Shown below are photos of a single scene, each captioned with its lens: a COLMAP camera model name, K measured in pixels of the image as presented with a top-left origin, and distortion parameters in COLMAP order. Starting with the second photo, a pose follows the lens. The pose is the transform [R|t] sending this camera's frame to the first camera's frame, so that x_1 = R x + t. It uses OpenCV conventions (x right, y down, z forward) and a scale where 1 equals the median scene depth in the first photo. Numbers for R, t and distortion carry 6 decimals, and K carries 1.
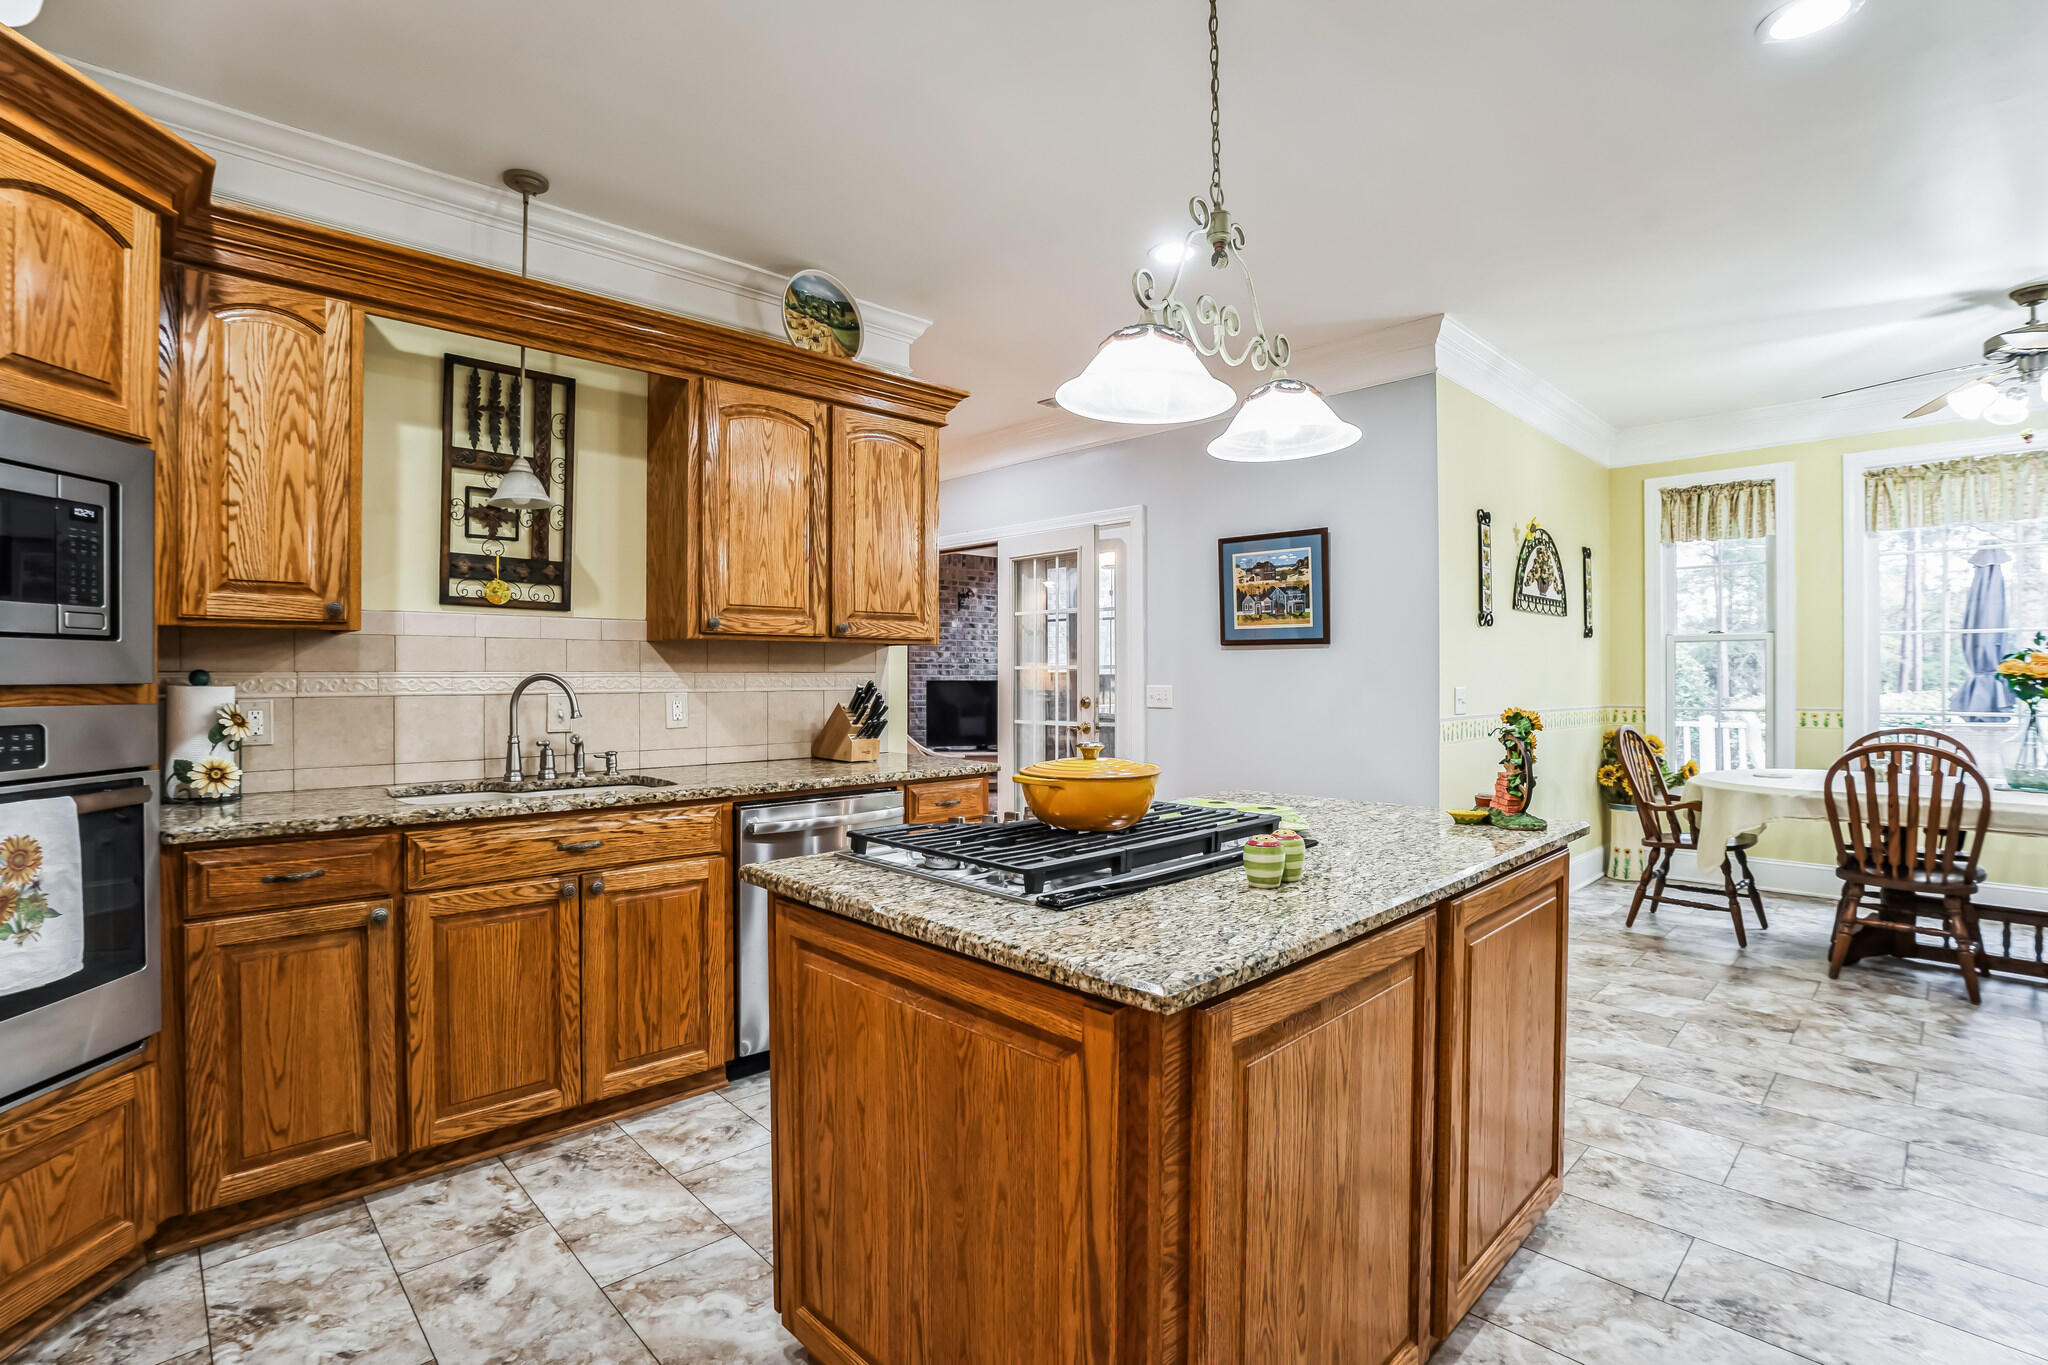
lens RADIAL K [[949.3, 0, 1016.9], [0, 949.3, 675.6], [0, 0, 1]] dist [-0.050101, 0.012788]
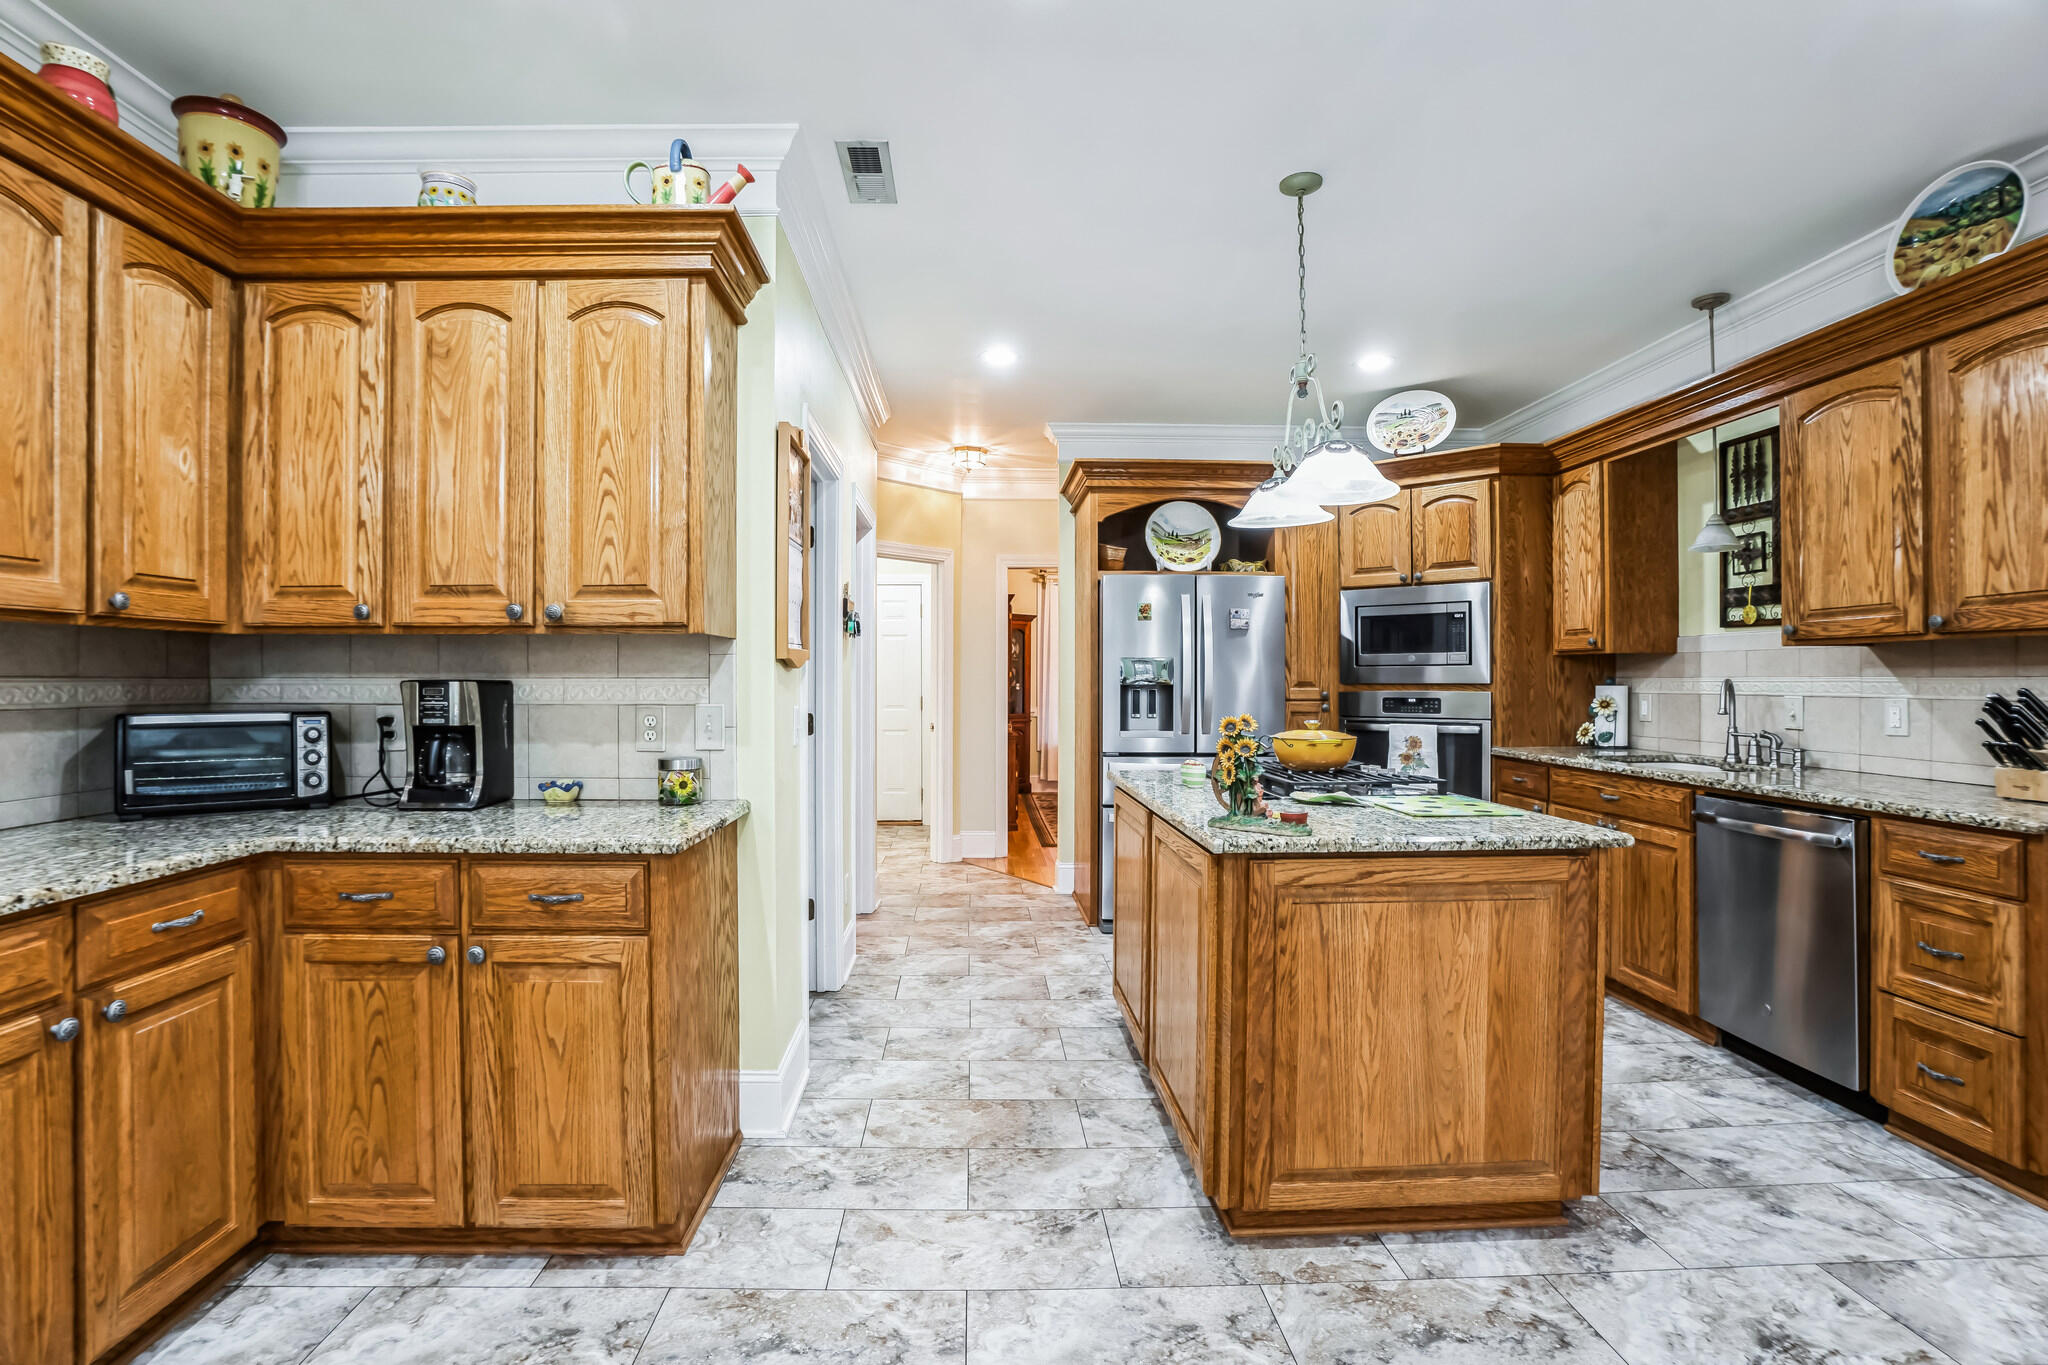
lens RADIAL K [[949.3, 0, 969.3], [0, 949.3, 673.8], [0, 0, 1]] dist [-0.050101, 0.012788]
pose [[-0.683432, -0.002283, -0.730011, 1.085812], [0.001081, 0.999991, -0.004139, -0.004625], [0.730014, -0.003618, -0.683423, 1.082104]]
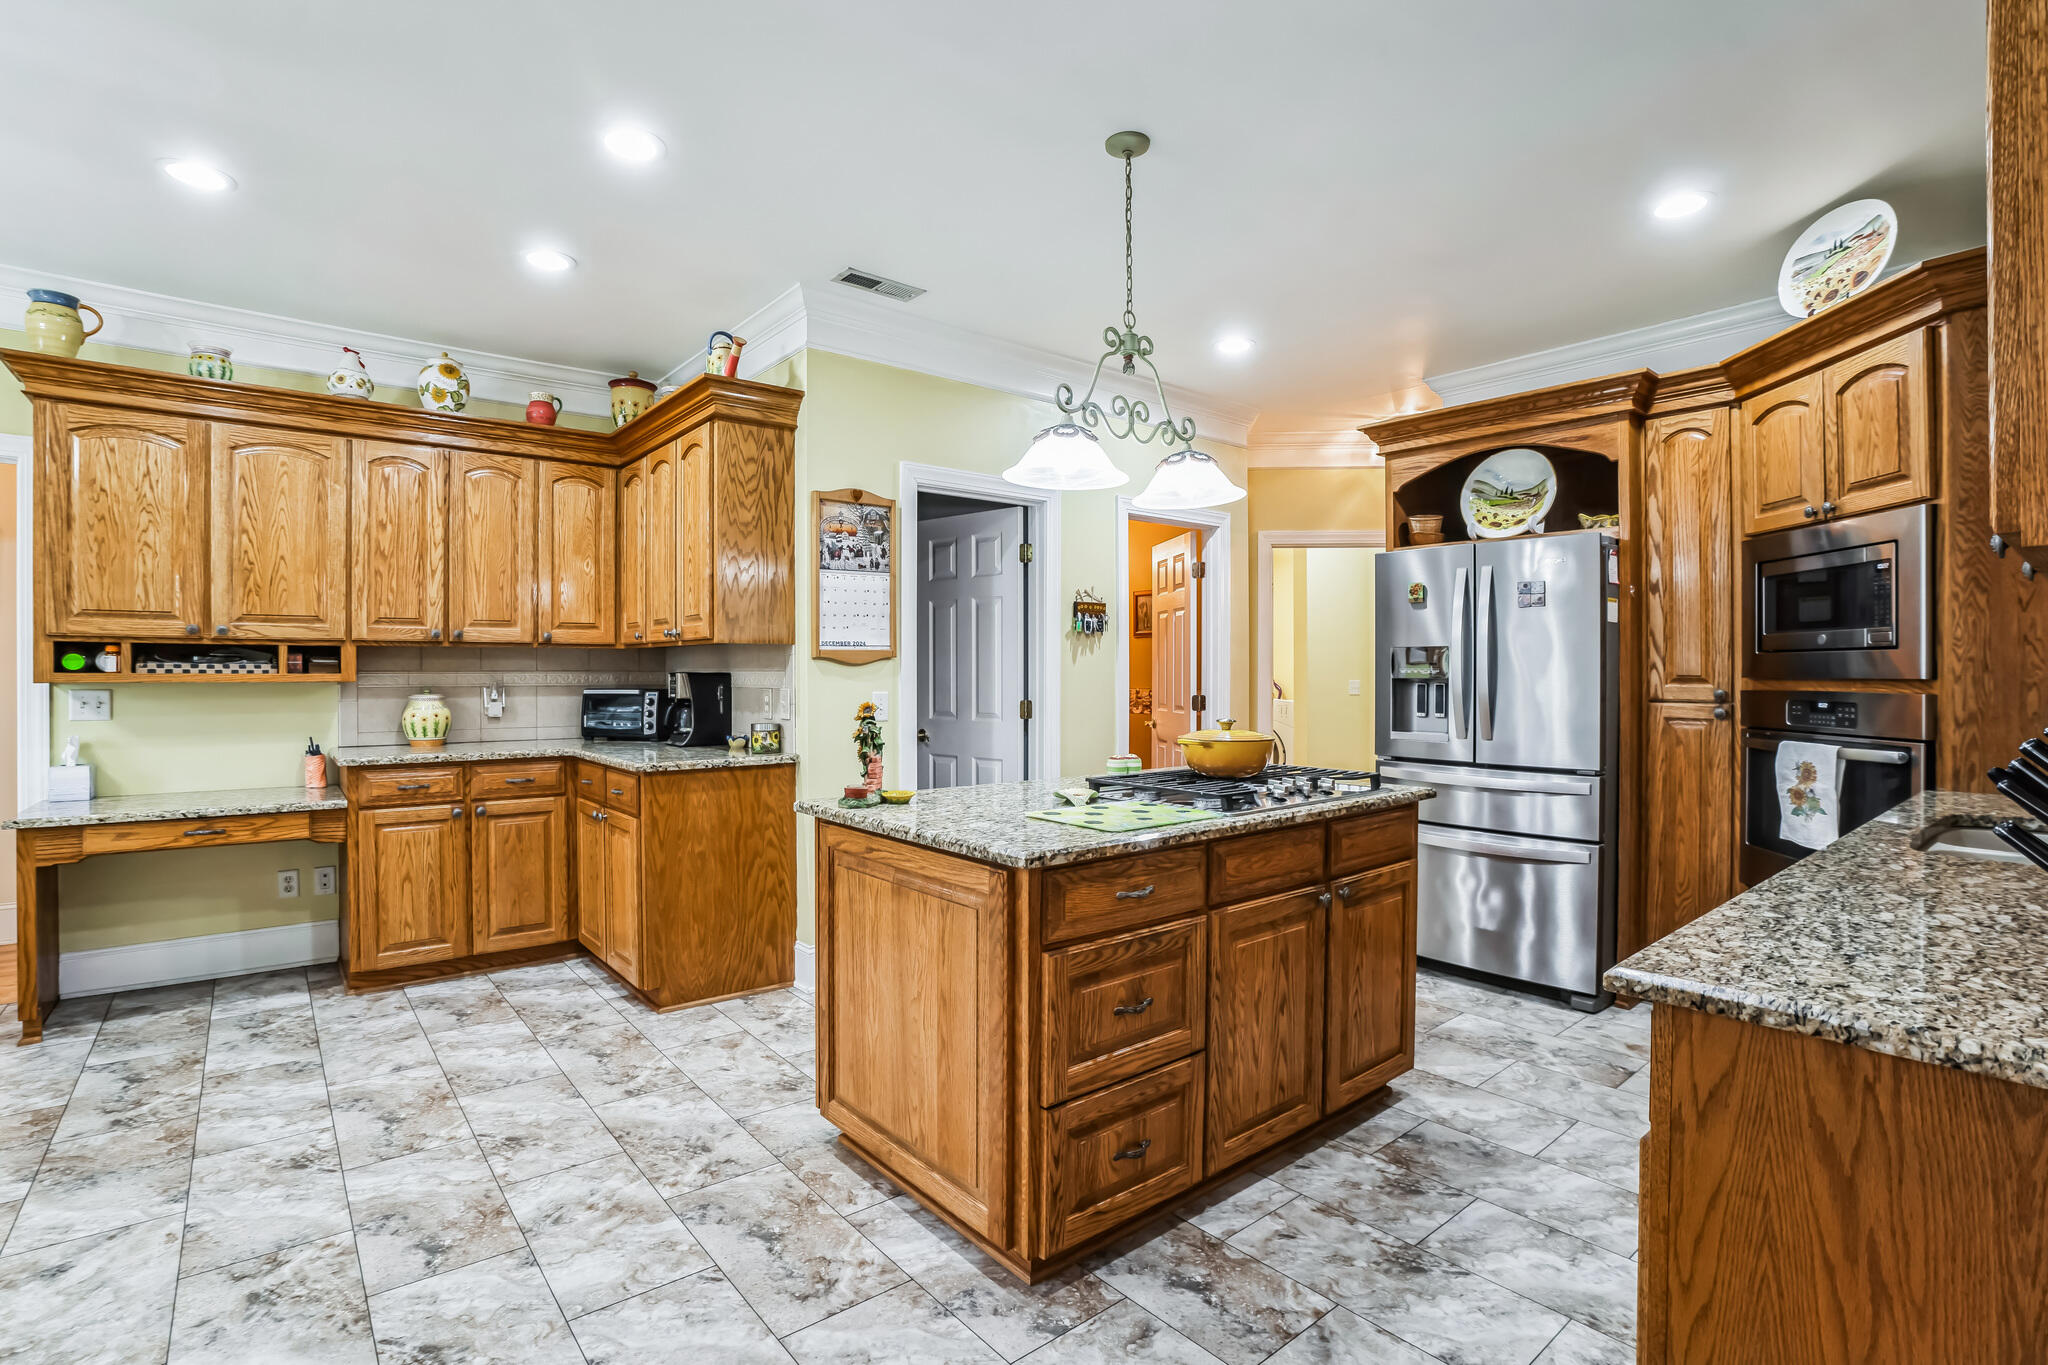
lens RADIAL K [[949.3, 0, 1015.5], [0, 949.3, 669.9], [0, 0, 1]] dist [-0.050101, 0.012788]
pose [[-0.996505, 0.001358, 0.083523, 0.163183], [0.001206, 0.999998, -0.001870, -0.003635], [-0.083525, -0.001763, -0.996504, 1.596336]]
